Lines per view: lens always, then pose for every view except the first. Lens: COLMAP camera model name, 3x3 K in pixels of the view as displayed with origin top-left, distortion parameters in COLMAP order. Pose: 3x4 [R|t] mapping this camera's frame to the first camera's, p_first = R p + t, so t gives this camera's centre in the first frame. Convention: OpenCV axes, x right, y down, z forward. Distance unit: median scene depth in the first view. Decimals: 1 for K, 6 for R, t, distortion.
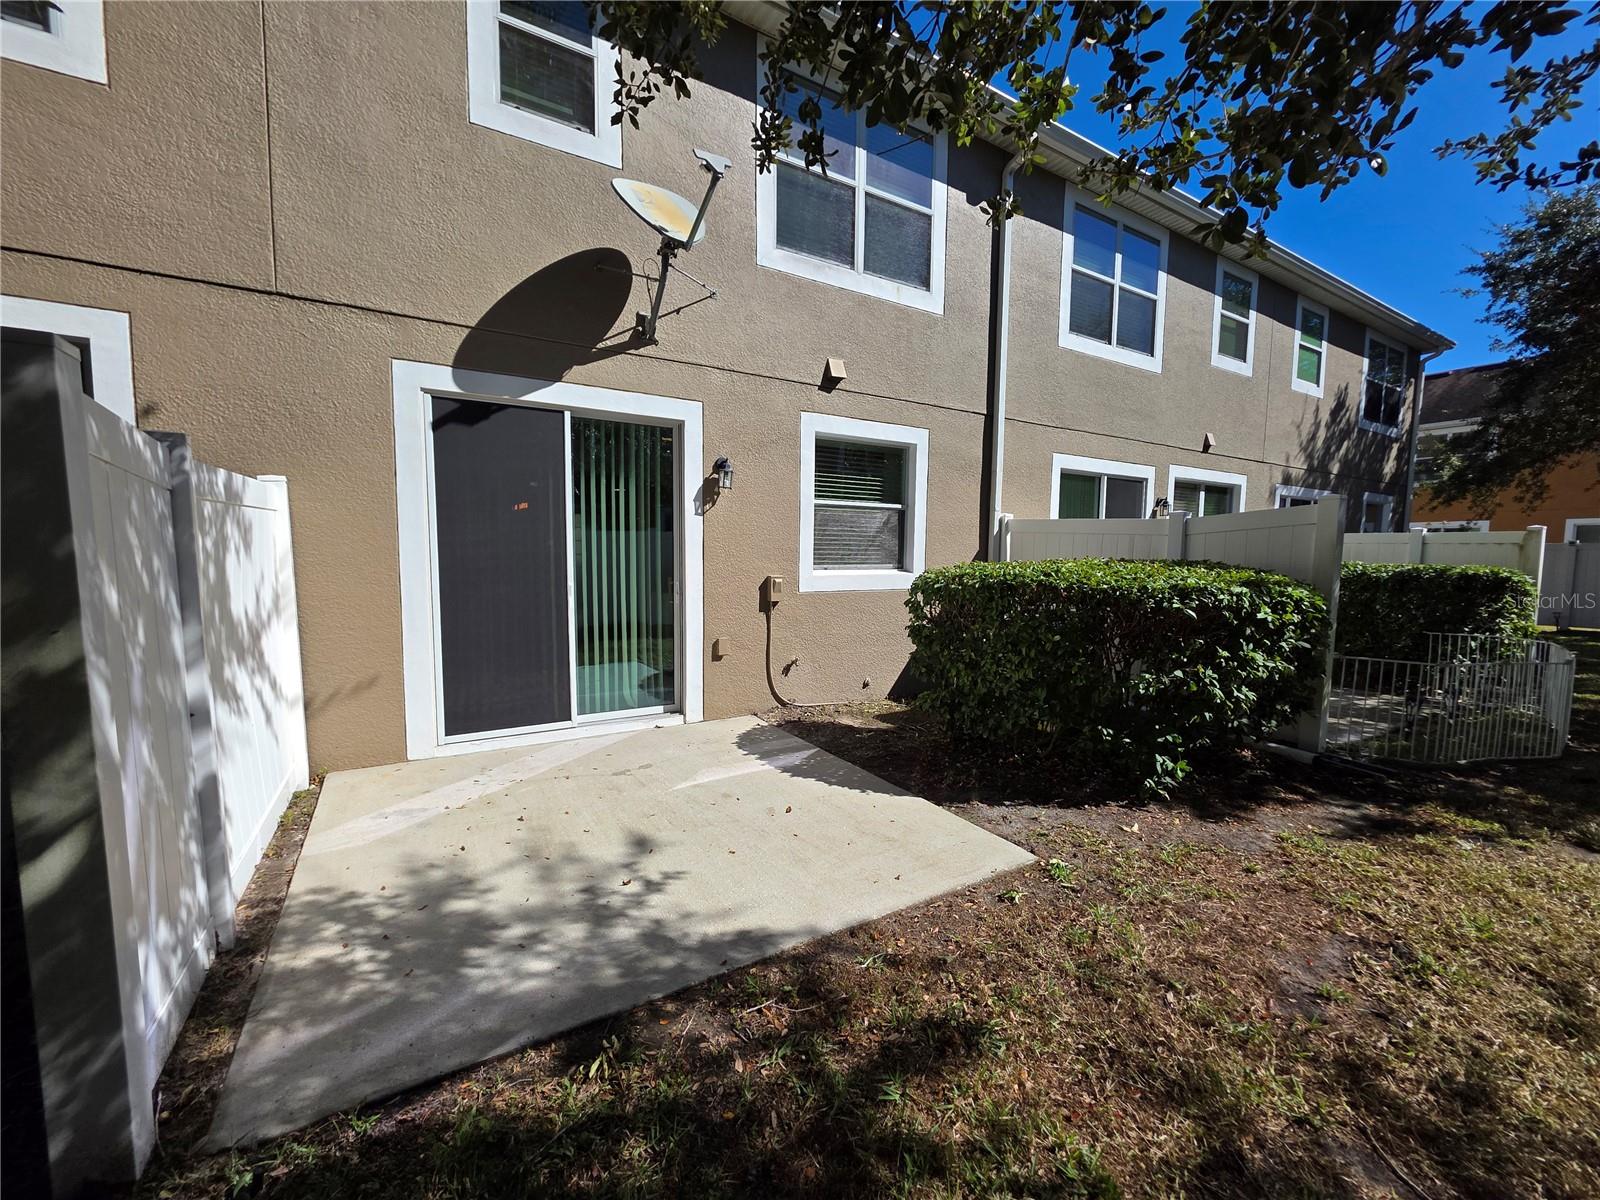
lens RADIAL K [[640.0, 0, 796.3], [0, 640.0, 606.8], [0, 0, 1]] dist [0.001968, 0.000485]
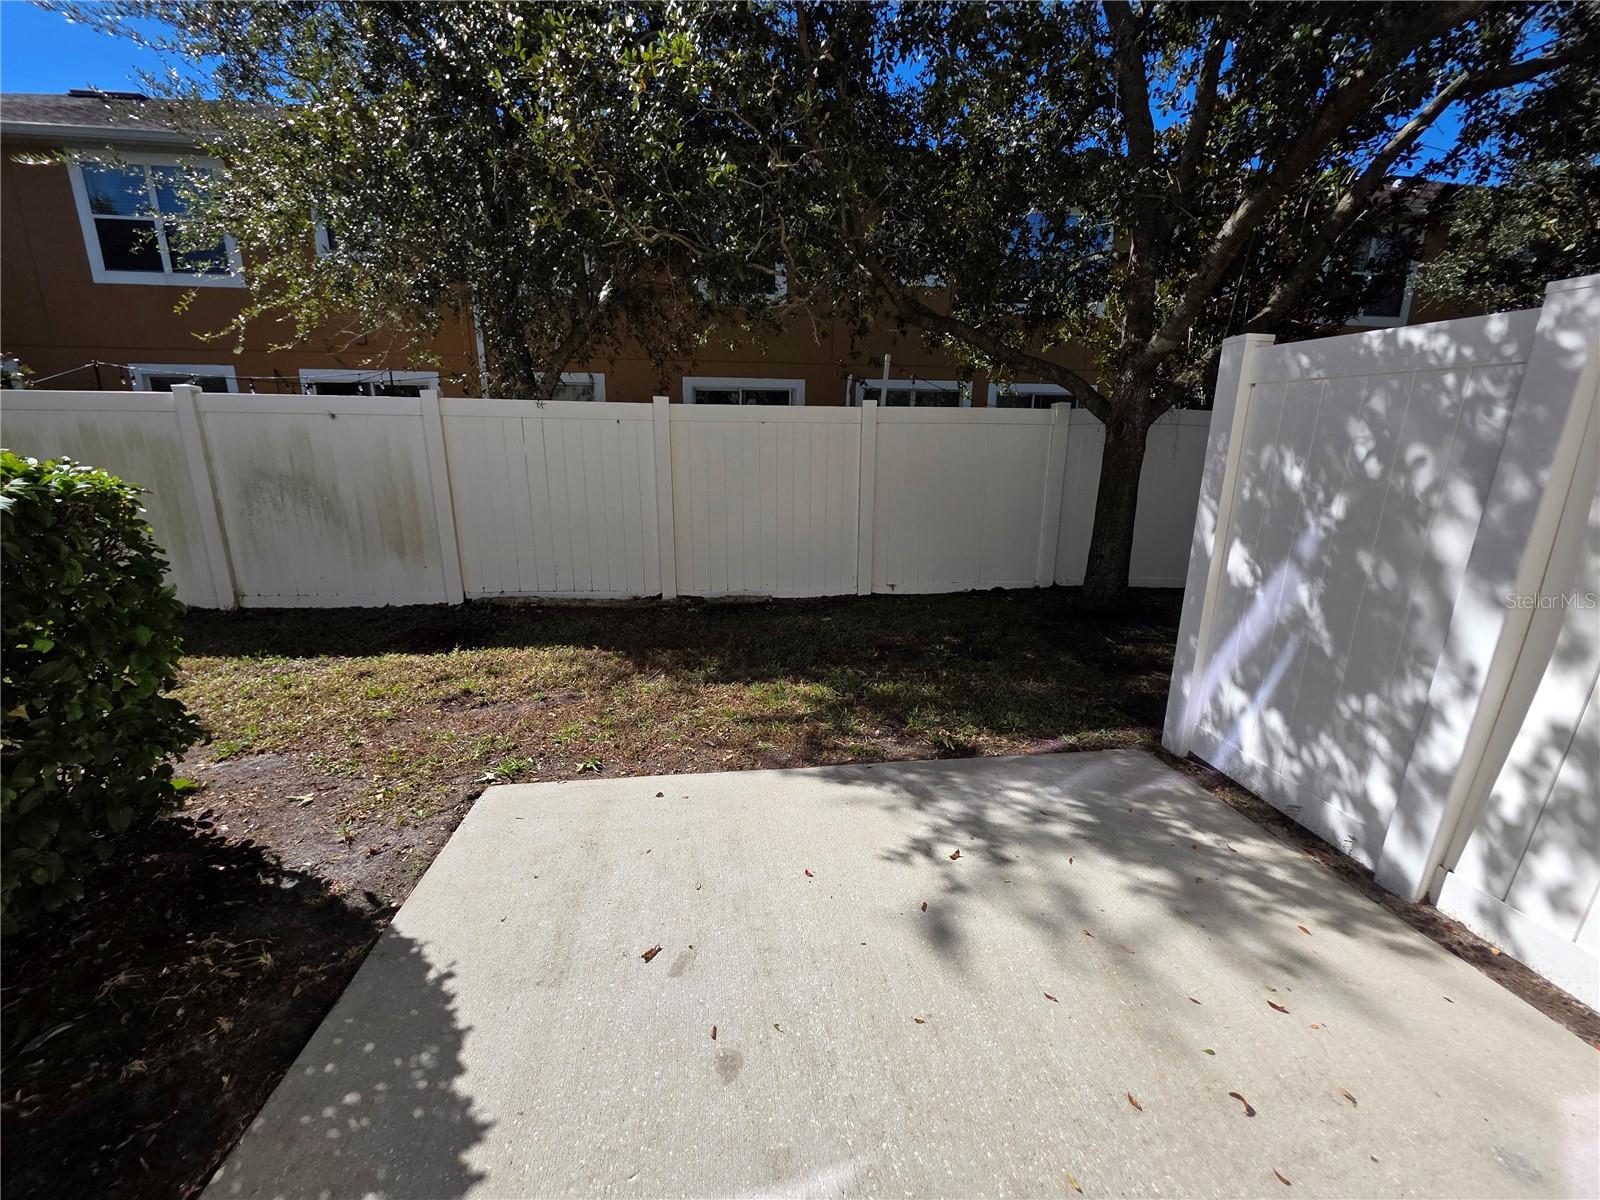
lens RADIAL K [[640.0, 0, 796.3], [0, 640.0, 606.8], [0, 0, 1]] dist [0.001968, 0.000485]
pose [[-0.912829, -0.106594, 0.394183, -0.390305], [0.018133, 0.953794, 0.299913, -0.122349], [-0.407938, 0.280917, -0.868719, 1.804004]]
